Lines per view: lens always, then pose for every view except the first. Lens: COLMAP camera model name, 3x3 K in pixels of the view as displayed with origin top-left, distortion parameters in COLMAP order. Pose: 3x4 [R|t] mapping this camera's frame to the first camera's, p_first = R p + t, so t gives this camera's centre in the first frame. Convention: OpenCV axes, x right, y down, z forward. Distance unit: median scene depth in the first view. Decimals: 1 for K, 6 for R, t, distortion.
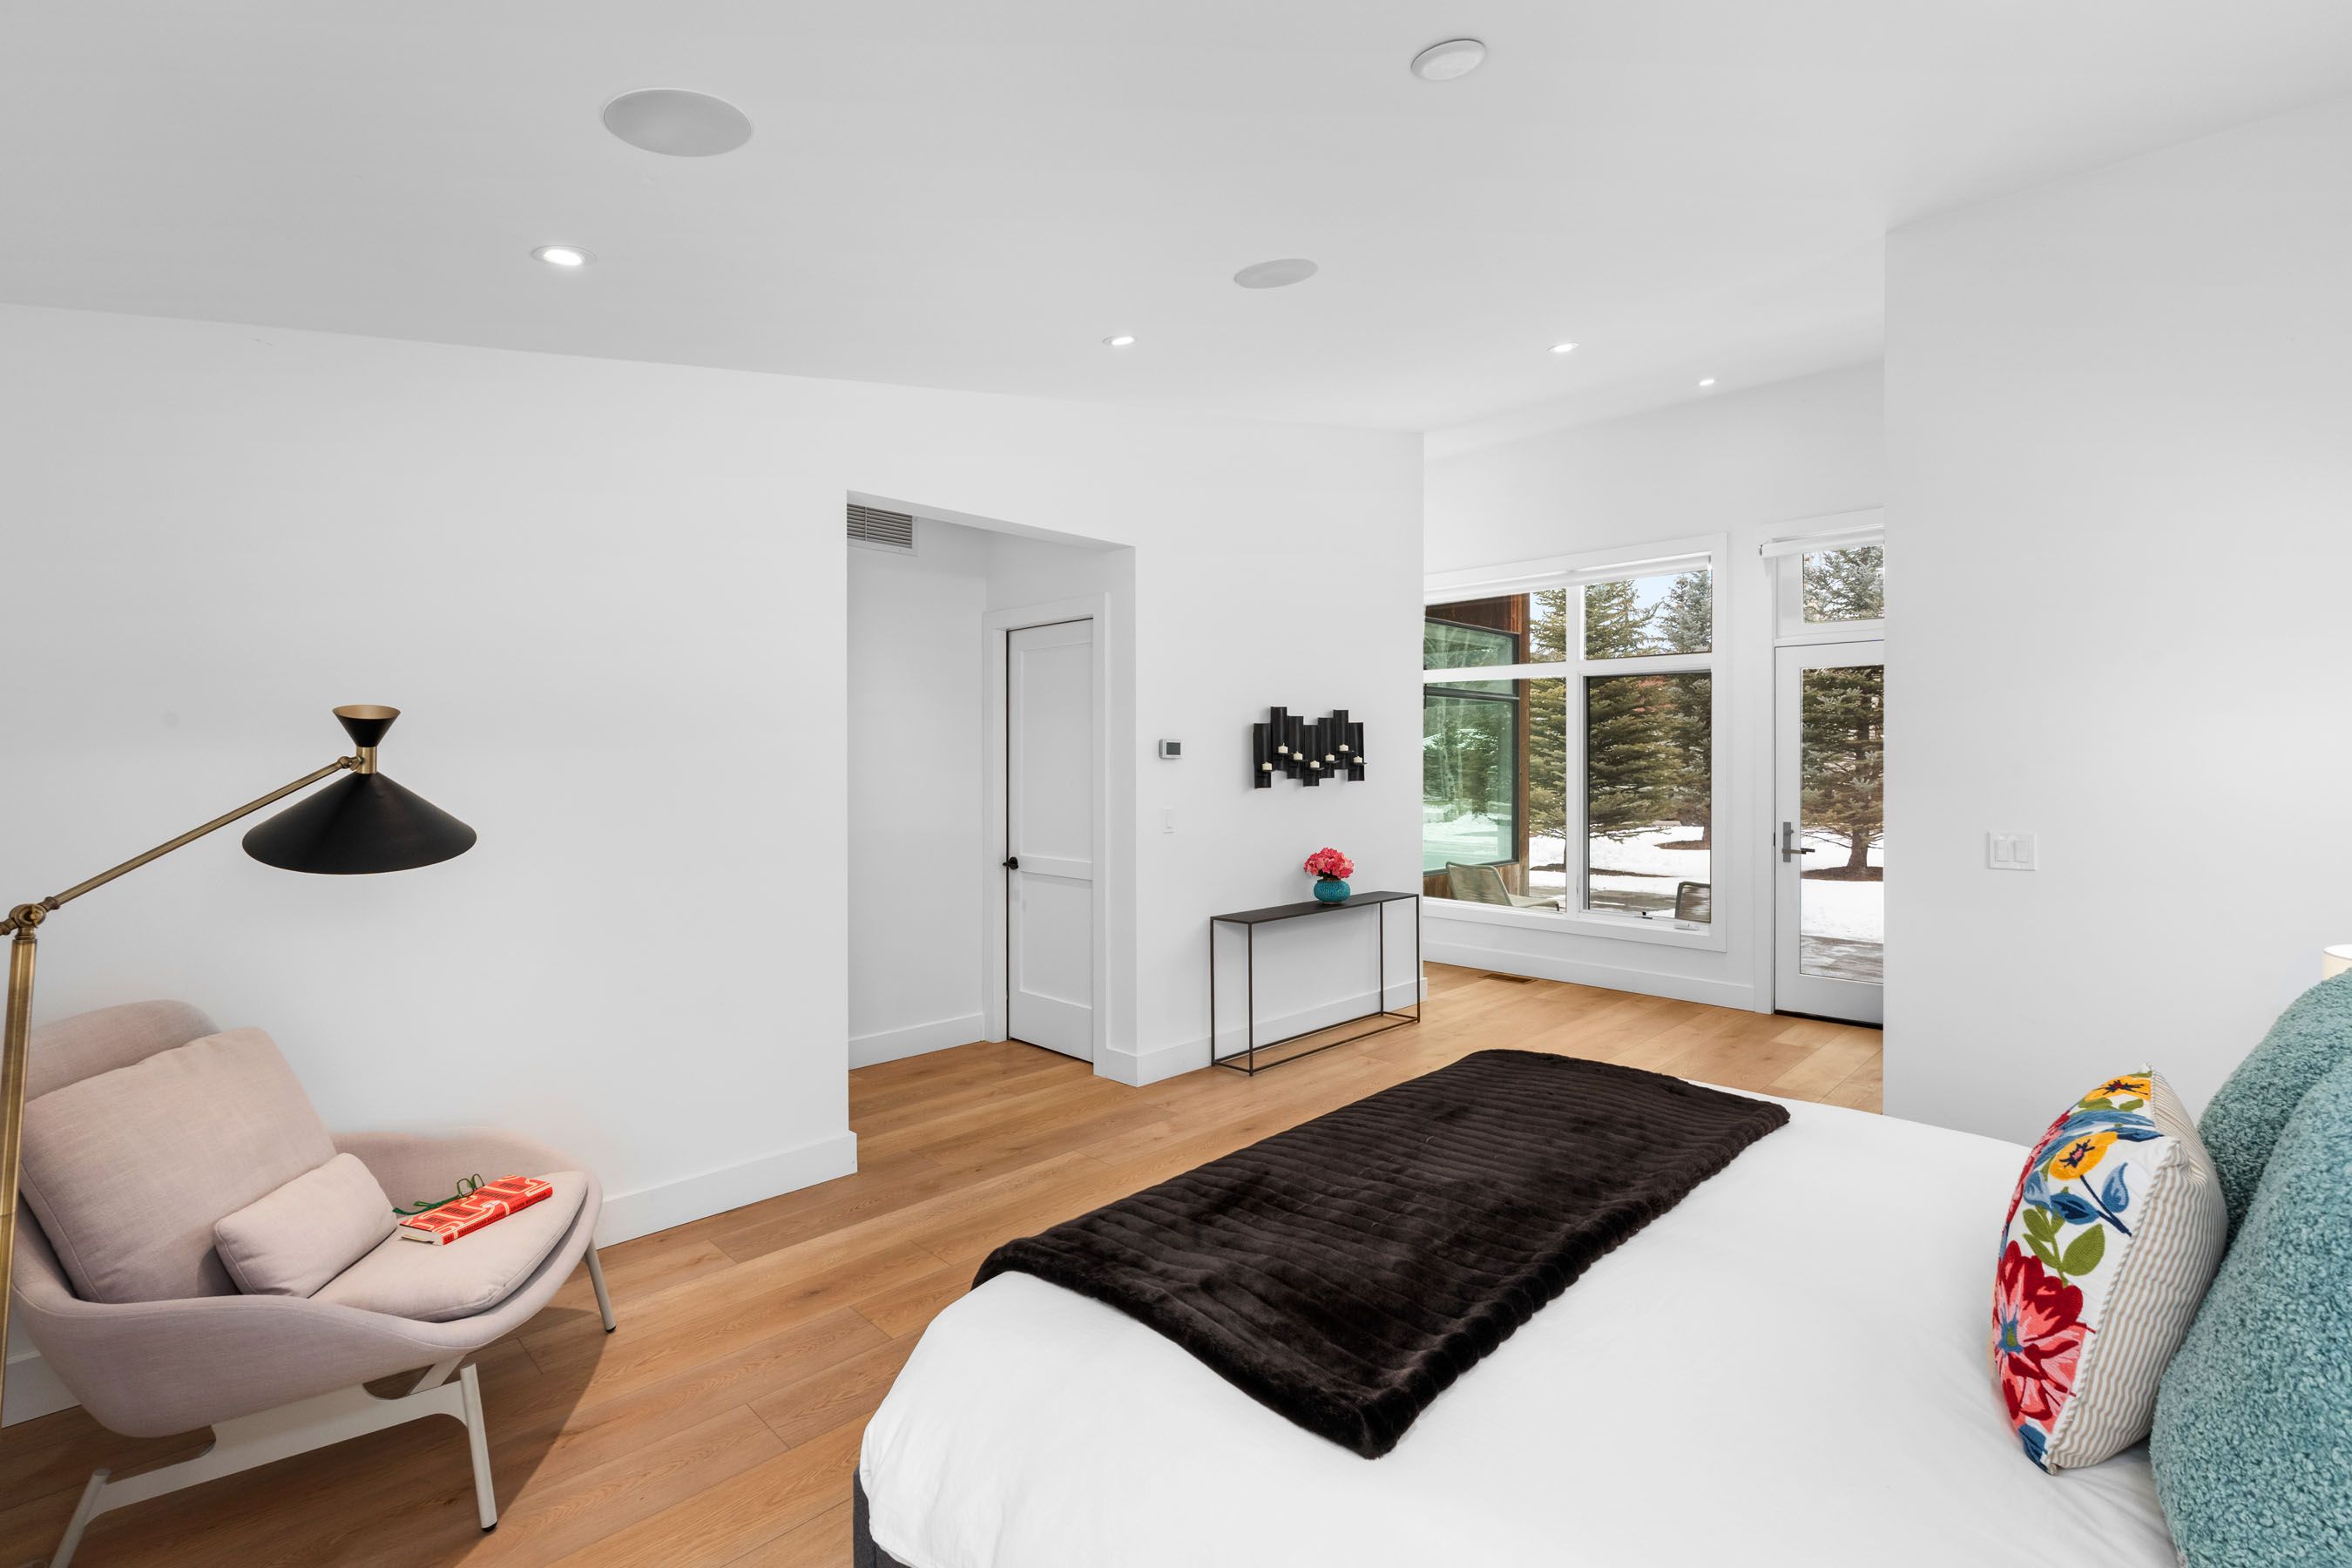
lens RADIAL K [[1034.2, 0, 1178.0], [0, 1034.2, 779.6], [0, 0, 1]] dist [-0.003951, 0.000123]
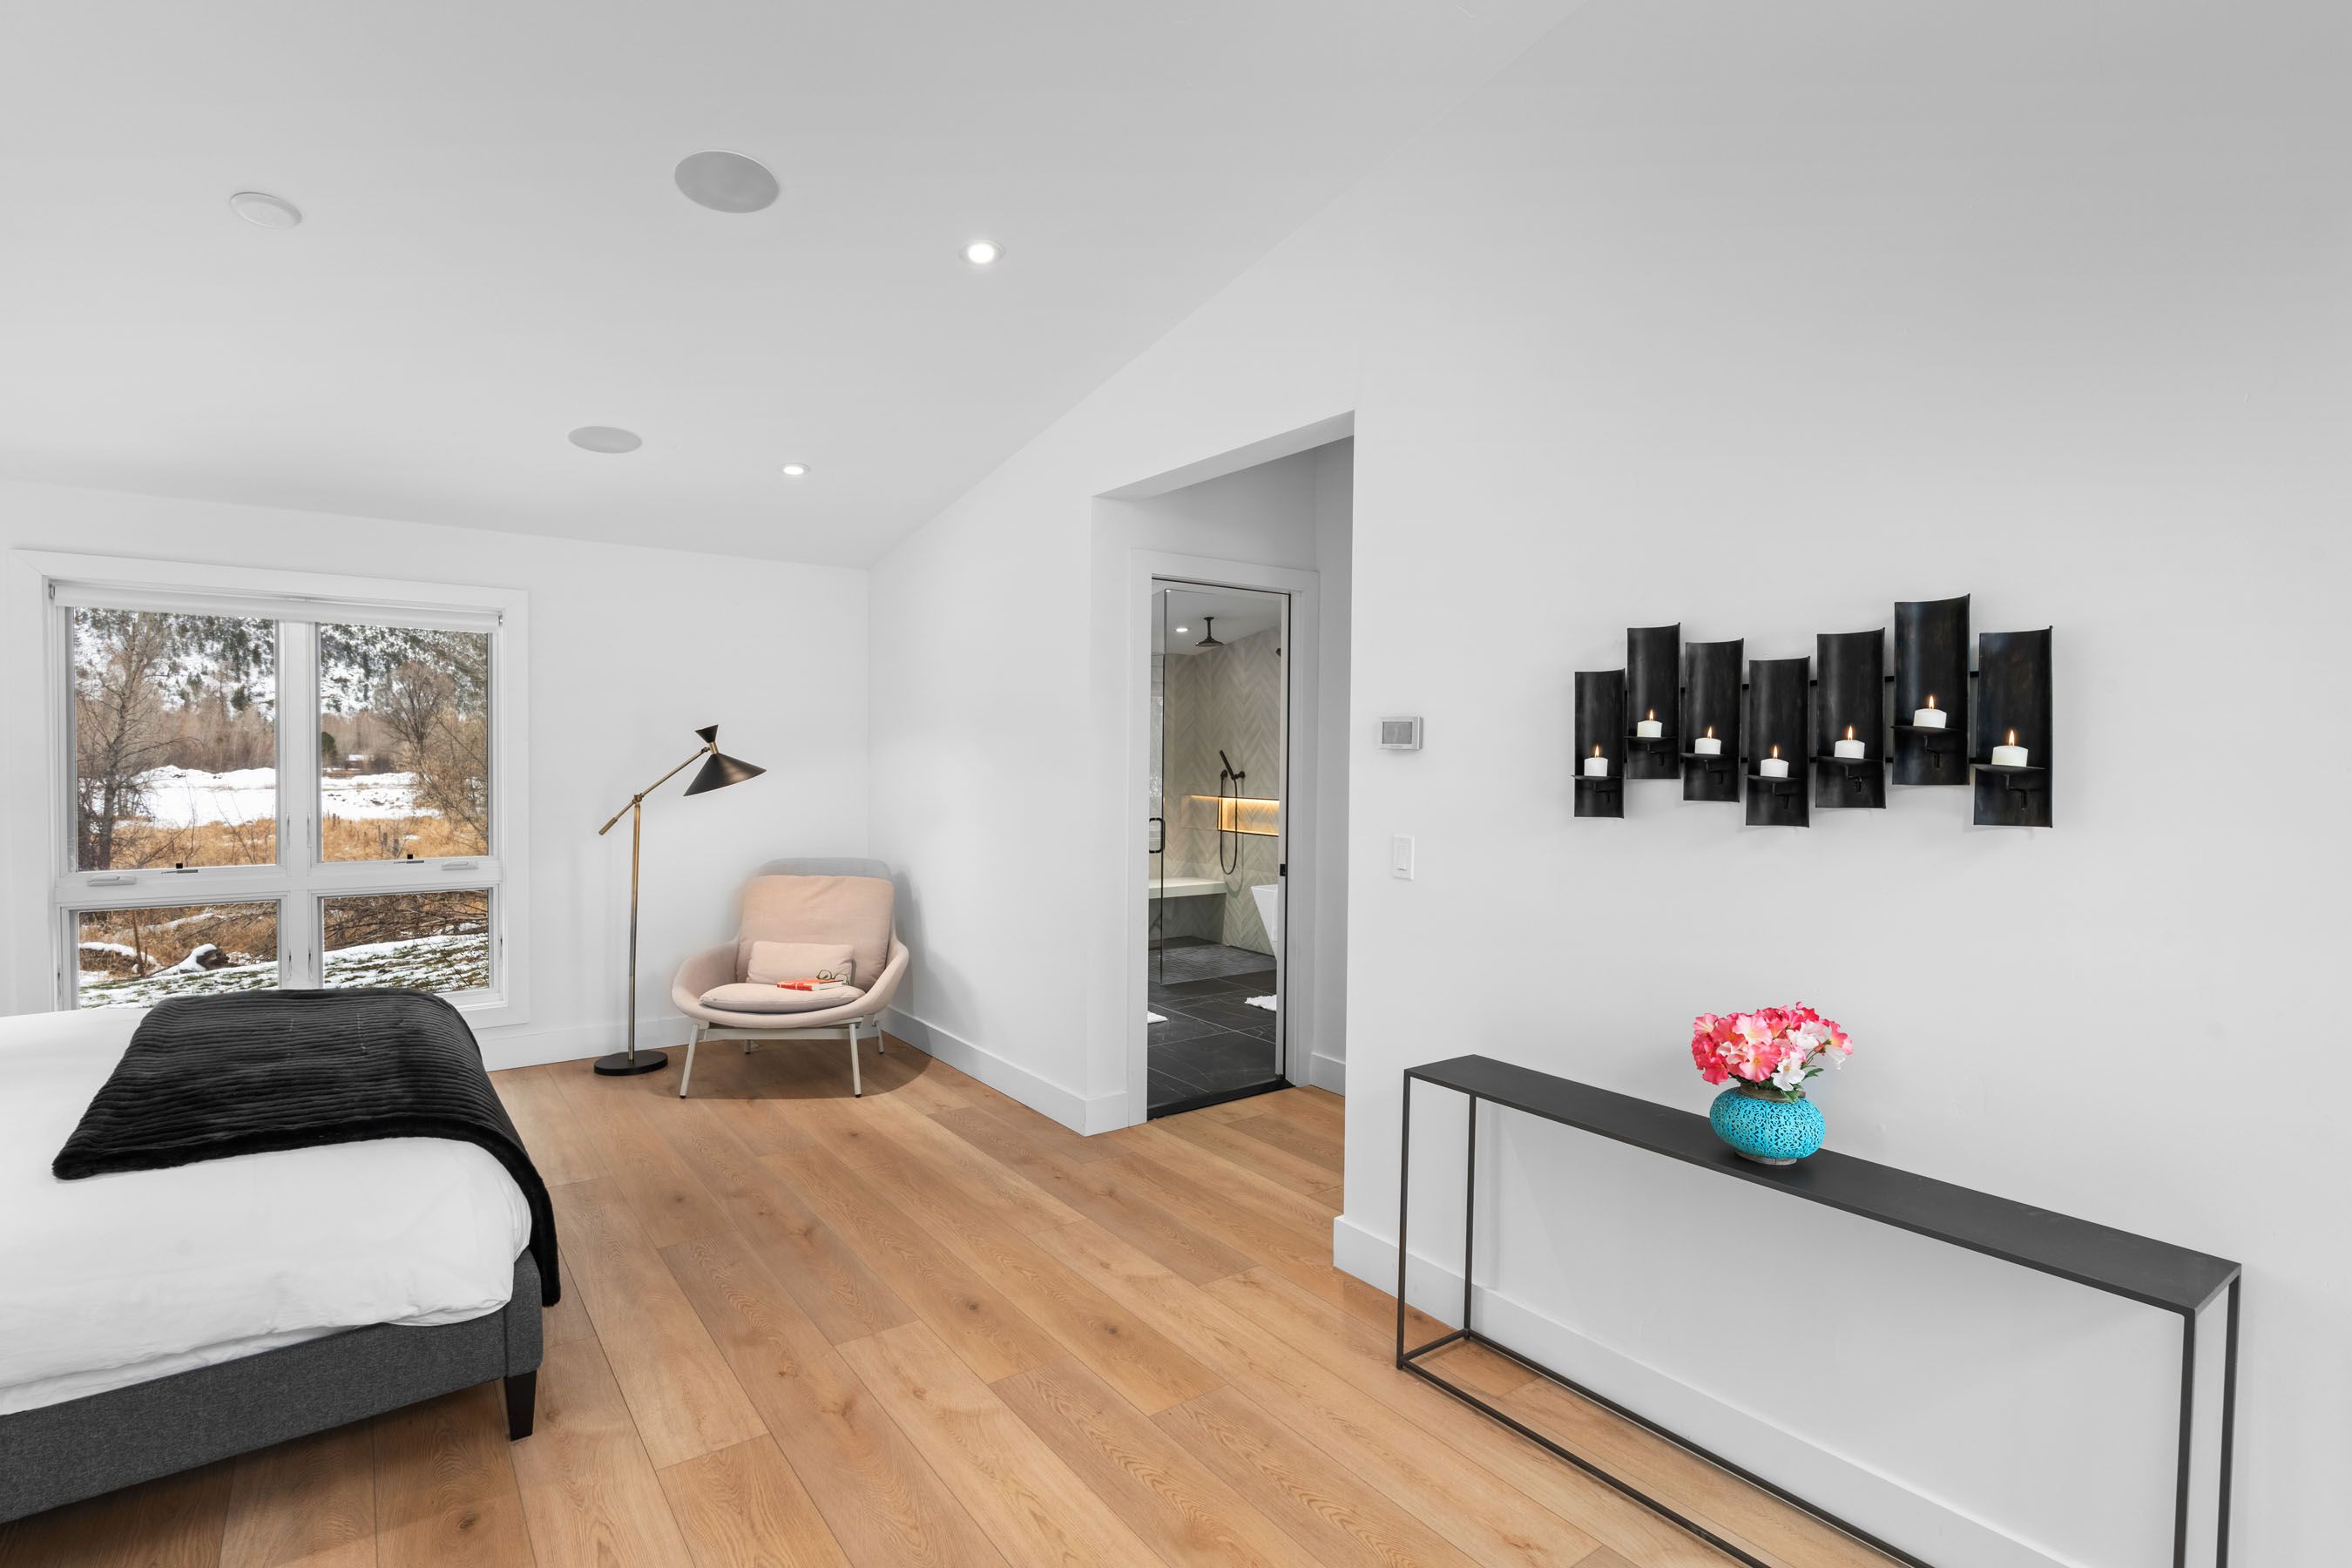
lens RADIAL K [[1138.5, 0, 1176.0], [0, 1138.5, 784.0], [0, 0, 1]] dist [-0.001995, -0.000195]
pose [[-0.141518, 0.030029, -0.989480, 0.594199], [-0.024309, 0.999133, 0.033798, -0.018182], [0.989637, 0.028836, -0.140666, 0.897362]]
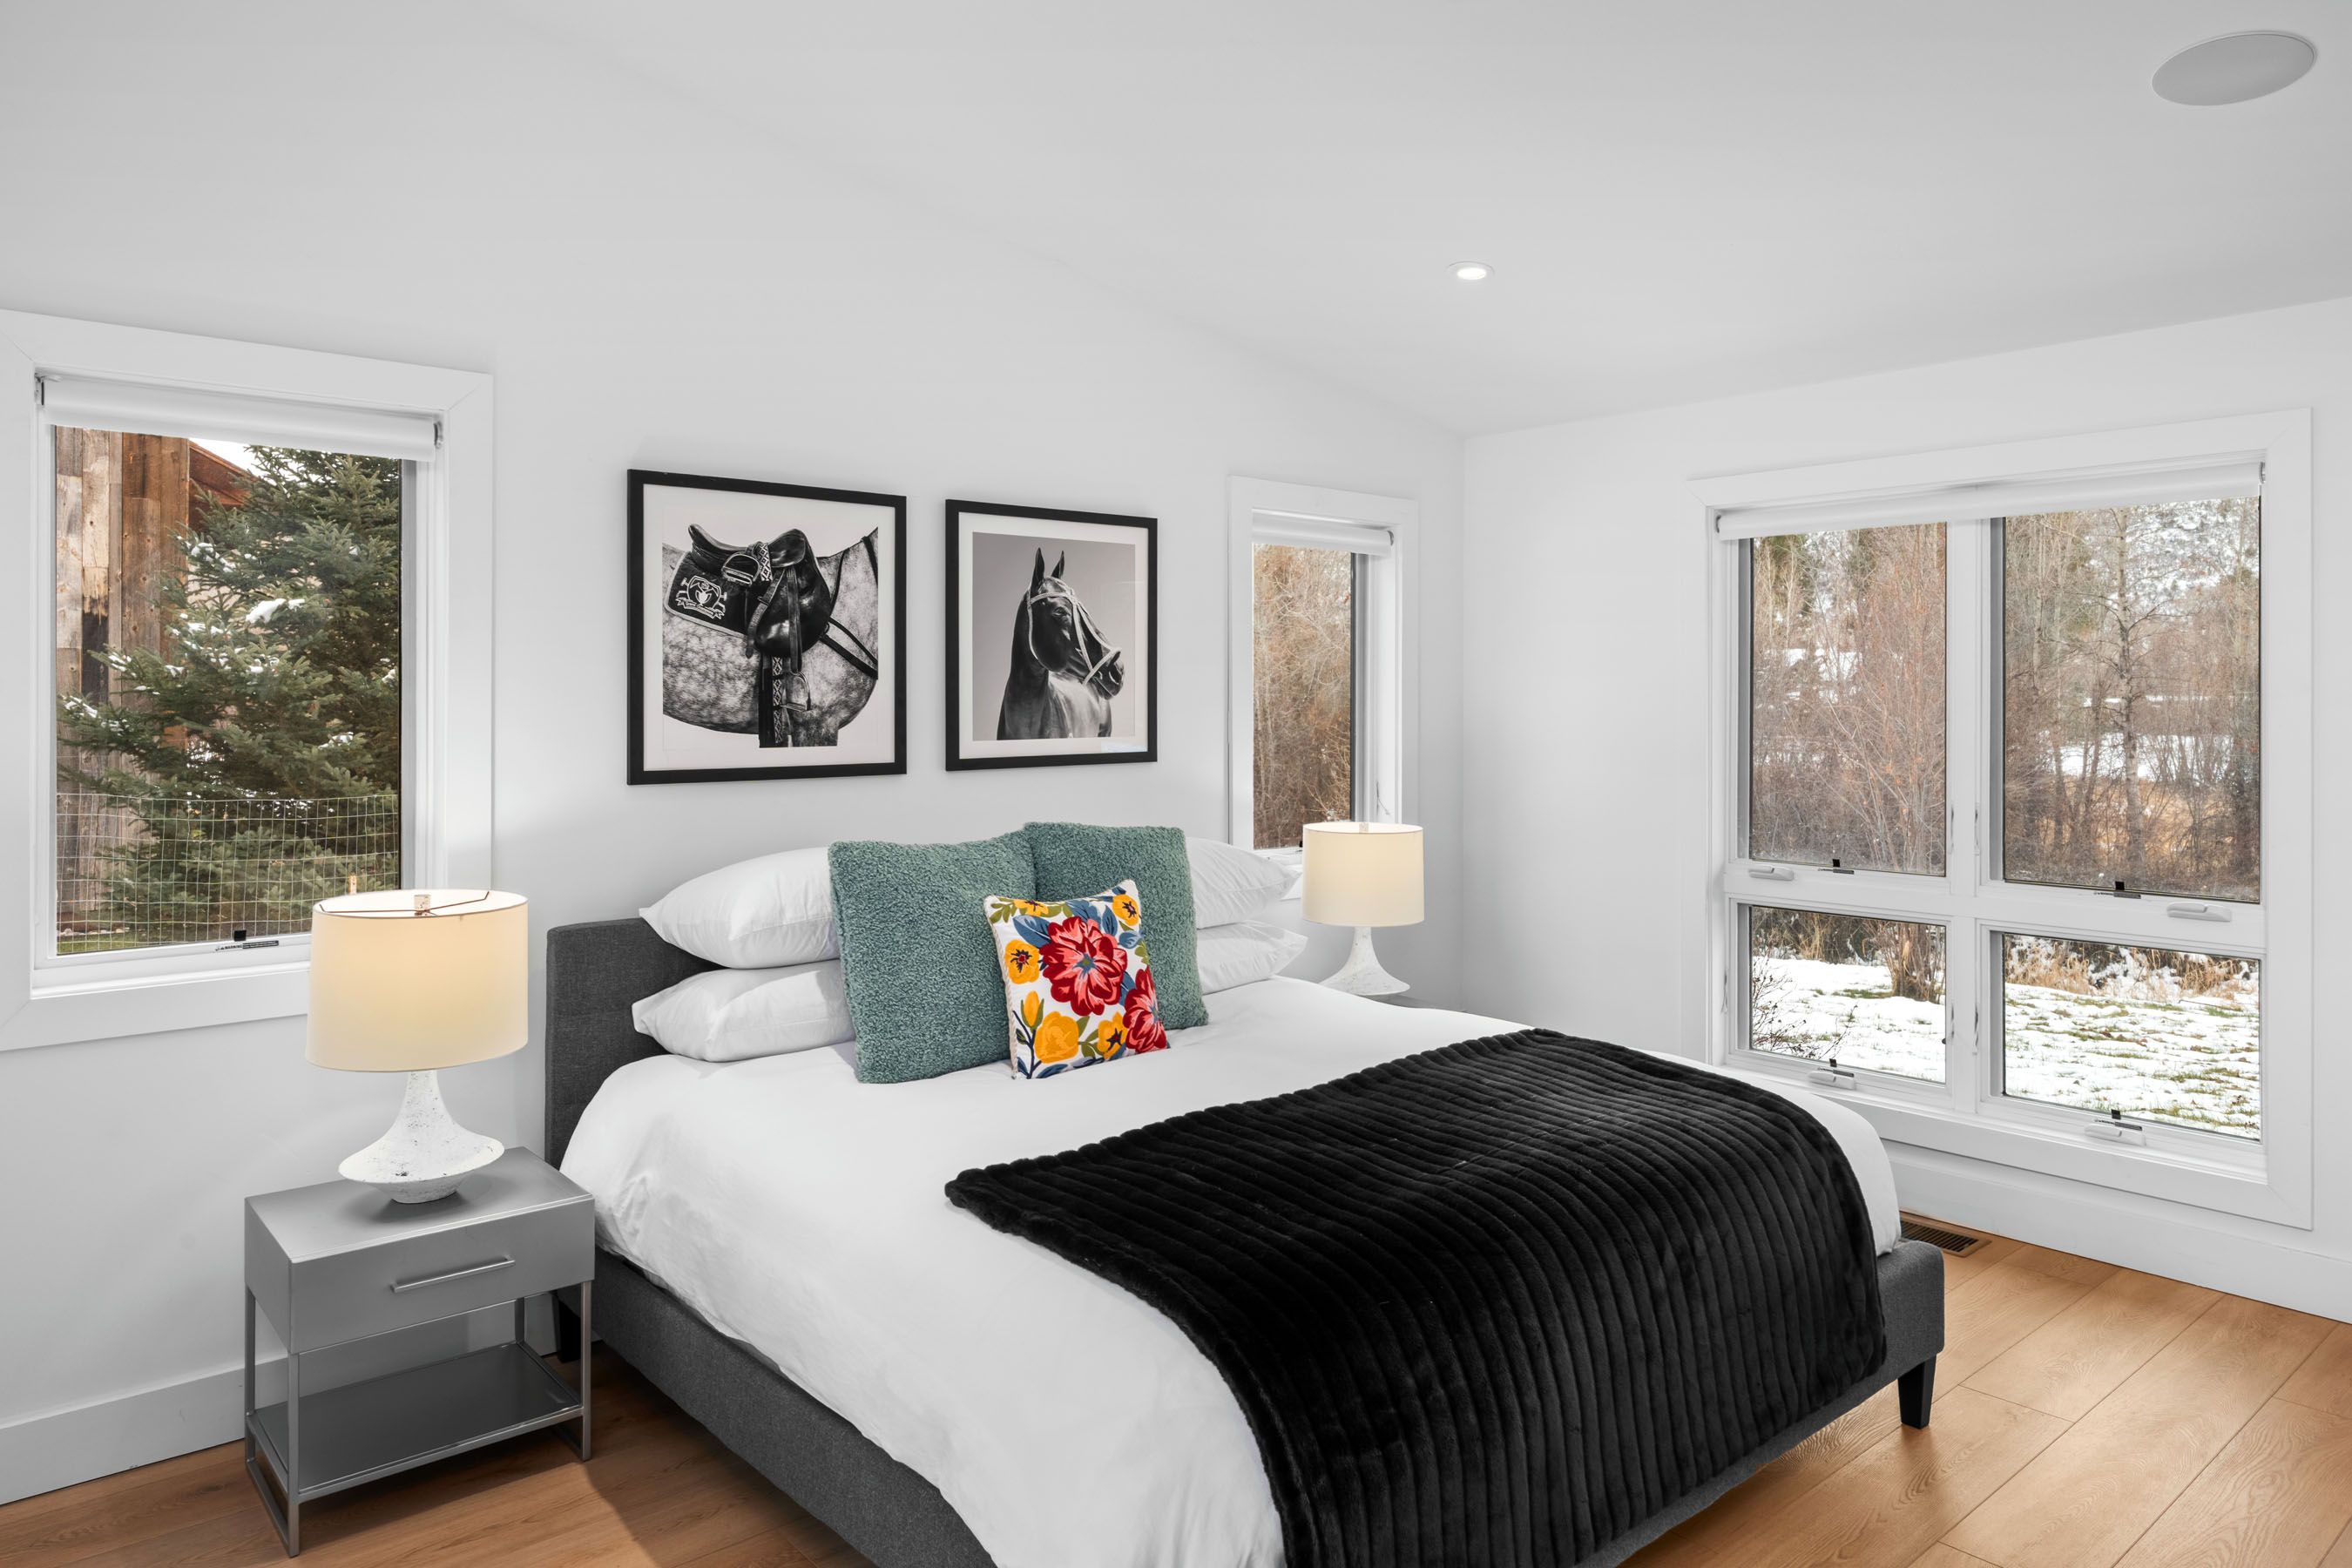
lens RADIAL K [[1467.1, 0, 1180.0], [0, 1467.1, 797.5], [0, 0, 1]] dist [0.000411, -0.000362]
pose [[-0.997981, 0.004540, 0.063349, 0.156935], [0.009462, 0.996939, 0.077612, -0.015496], [-0.062802, 0.078055, -0.994969, 0.892585]]
